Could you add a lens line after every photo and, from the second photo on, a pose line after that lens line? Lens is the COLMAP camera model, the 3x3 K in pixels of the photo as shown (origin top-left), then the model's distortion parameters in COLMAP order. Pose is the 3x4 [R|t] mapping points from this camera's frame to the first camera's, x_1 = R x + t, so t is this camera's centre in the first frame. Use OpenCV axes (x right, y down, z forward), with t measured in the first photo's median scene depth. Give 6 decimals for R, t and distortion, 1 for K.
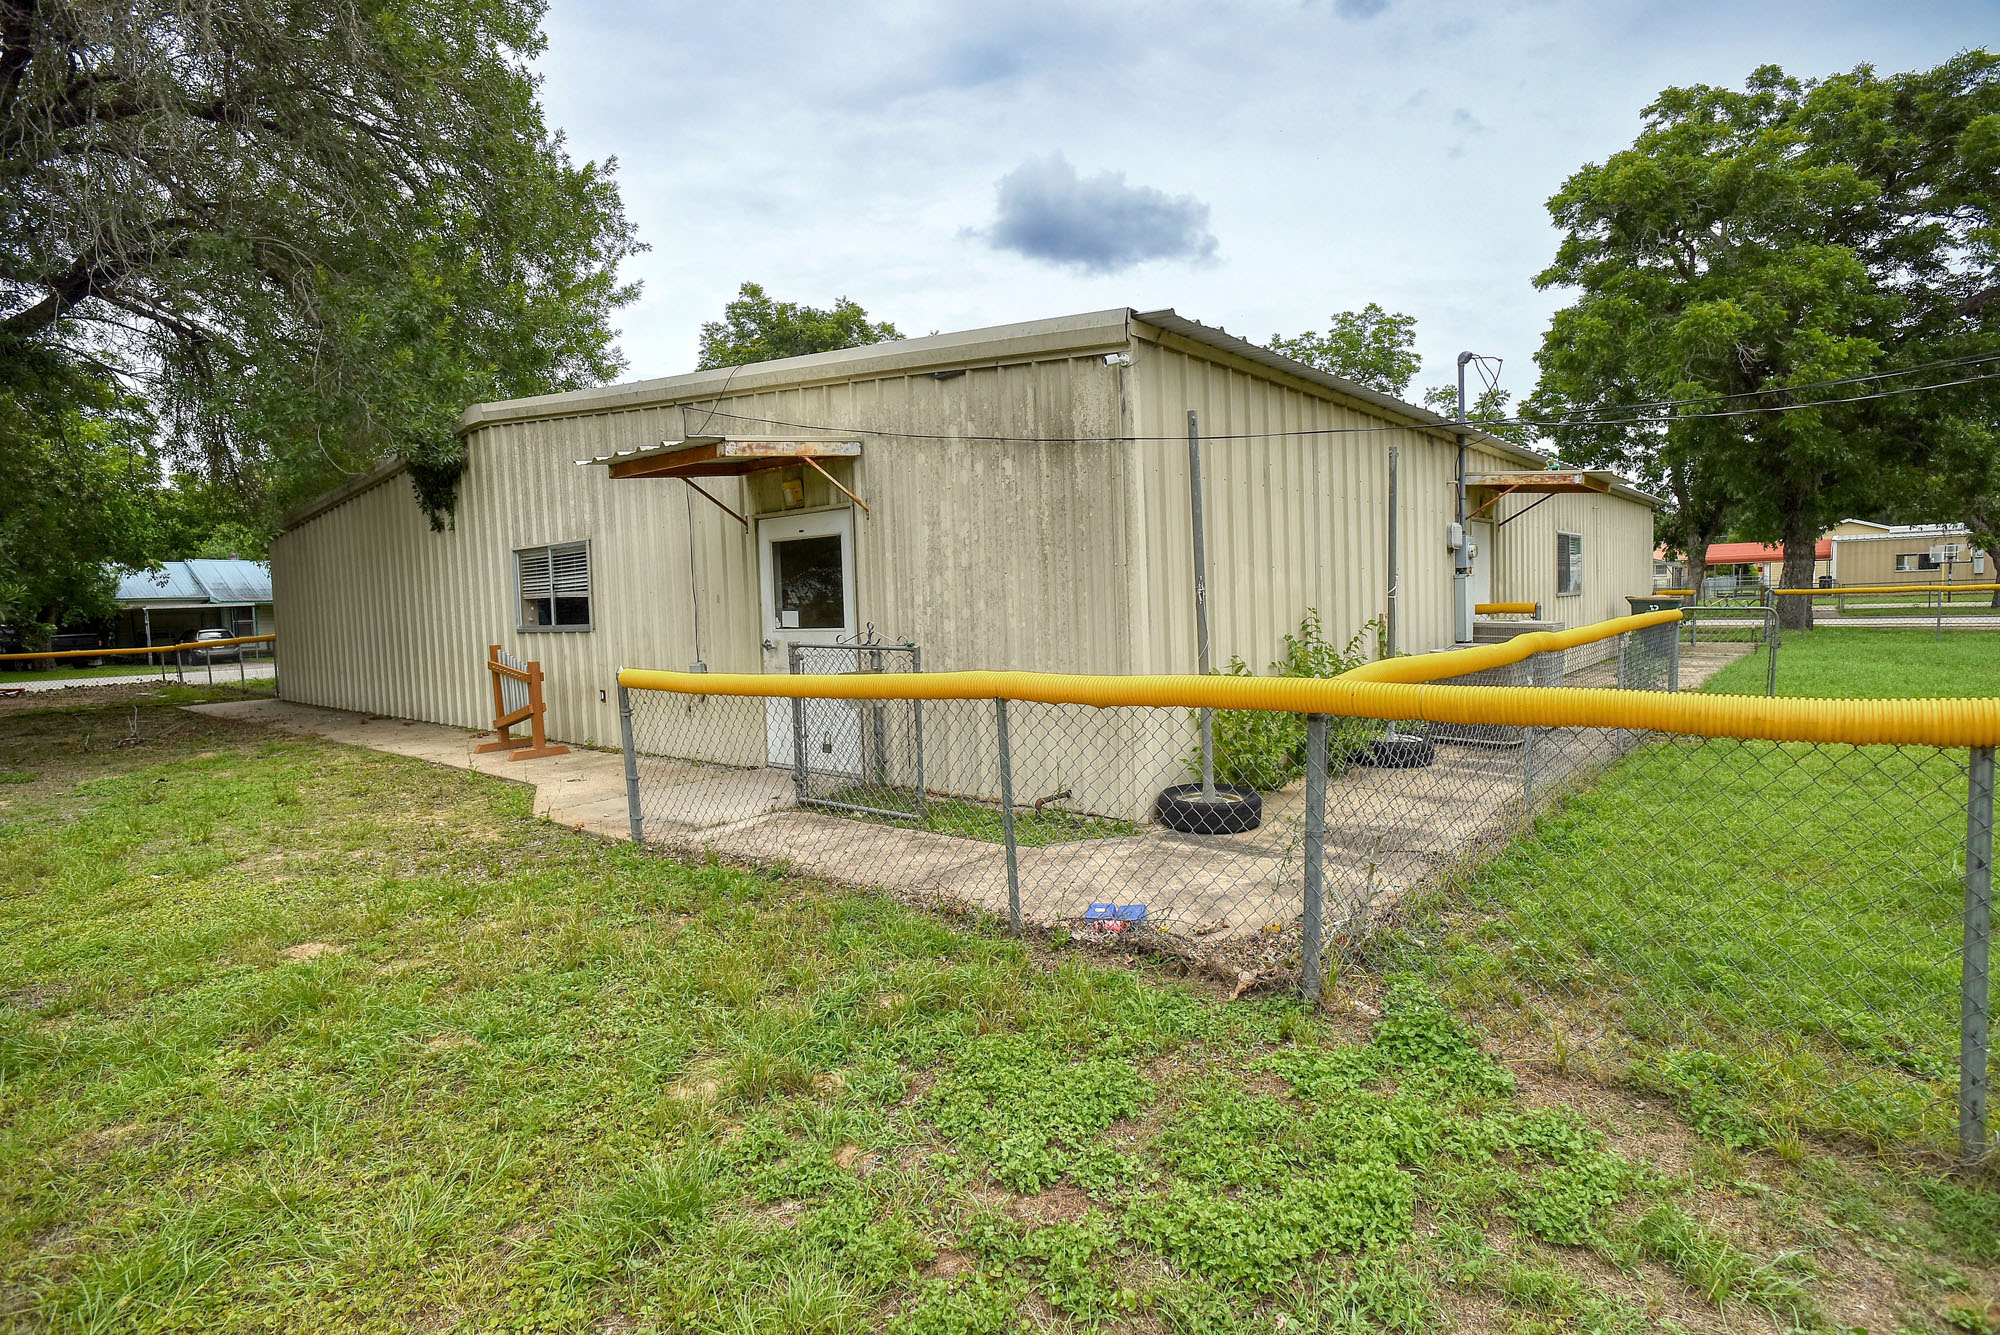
lens RADIAL K [[1035.8, 0, 1021.9], [0, 1035.8, 668.7], [0, 0, 1]] dist [-0.056460, 0.050058]
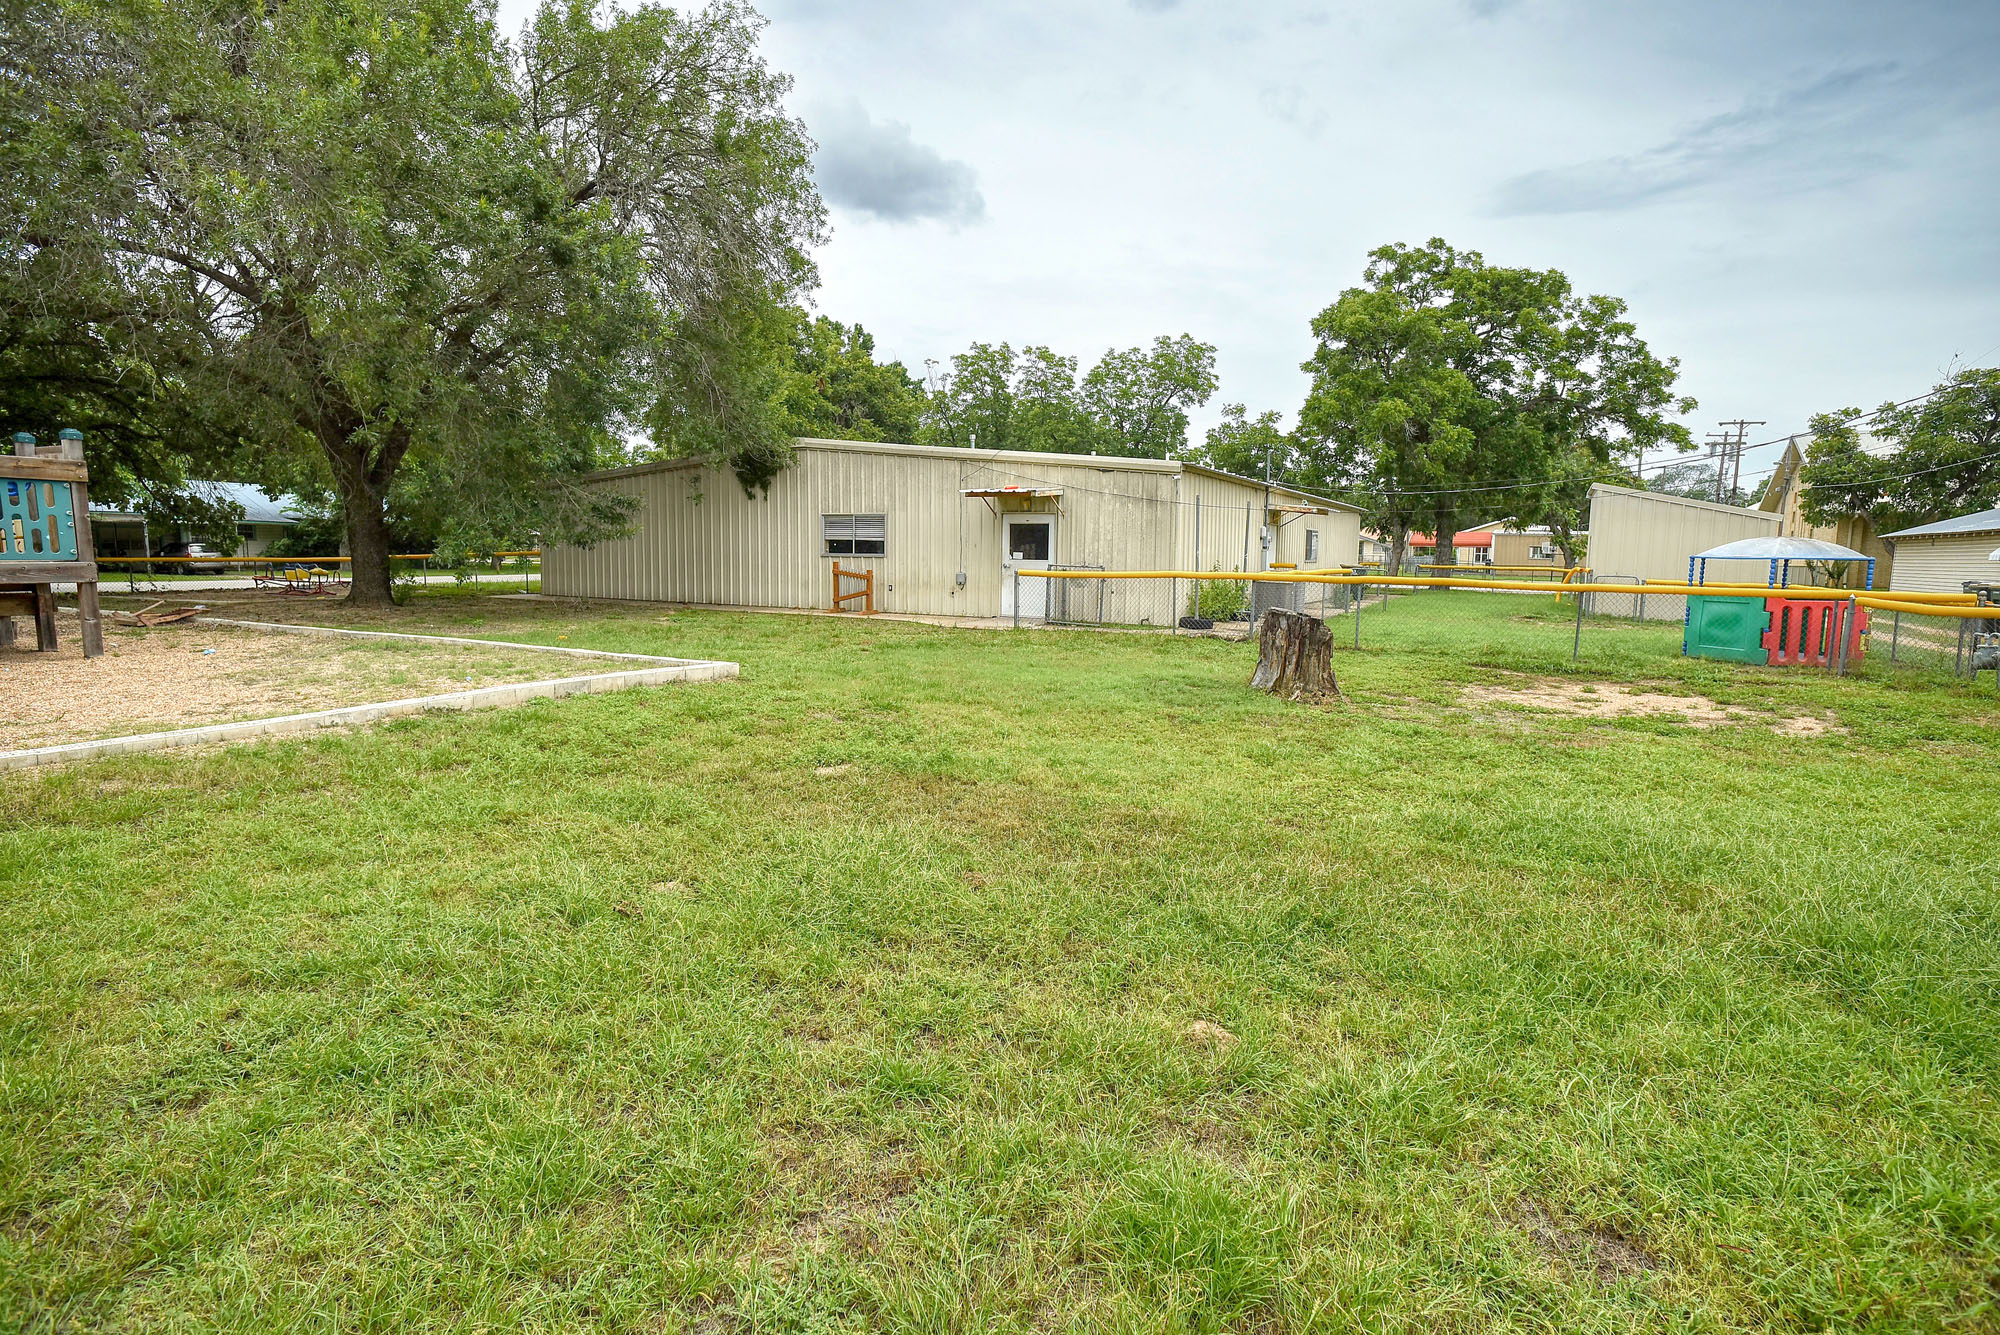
lens RADIAL K [[1035.8, 0, 1021.9], [0, 1035.8, 668.7], [0, 0, 1]] dist [-0.056460, 0.050058]
pose [[0.977164, 0.021048, 0.211440, -0.277455], [-0.030532, 0.998664, 0.041687, 0.045207], [-0.210280, -0.047191, 0.976501, -0.545173]]
